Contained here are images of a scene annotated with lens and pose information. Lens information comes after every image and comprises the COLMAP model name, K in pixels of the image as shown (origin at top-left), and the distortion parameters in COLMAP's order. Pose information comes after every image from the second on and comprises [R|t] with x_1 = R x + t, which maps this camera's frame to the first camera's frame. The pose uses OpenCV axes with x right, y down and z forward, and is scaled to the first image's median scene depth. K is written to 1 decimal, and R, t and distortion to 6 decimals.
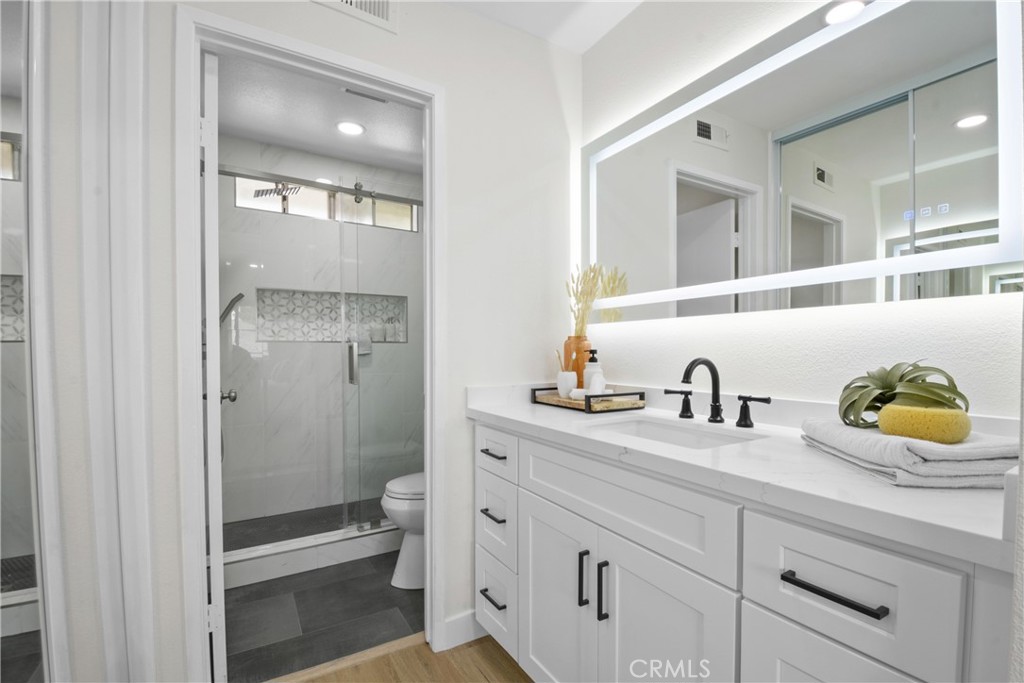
lens RADIAL K [[457.2, 0, 512.4], [0, 457.2, 352.6], [0, 0, 1]] dist [-0.012261, -0.002876]
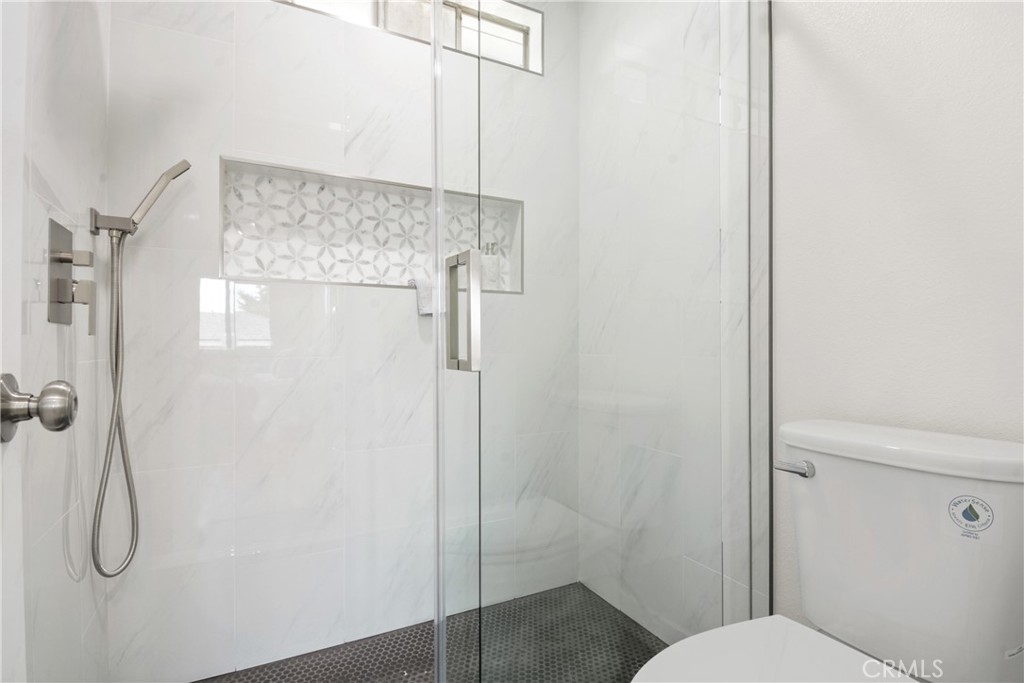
lens RADIAL K [[523.7, 0, 512.1], [0, 523.7, 337.1], [0, 0, 1]] dist [-0.008053, -0.000796]
pose [[0.997180, 0.002842, -0.074988, -0.218438], [-0.003935, 0.999888, -0.014432, 0.037923], [0.074938, 0.014686, 0.997080, 0.469915]]
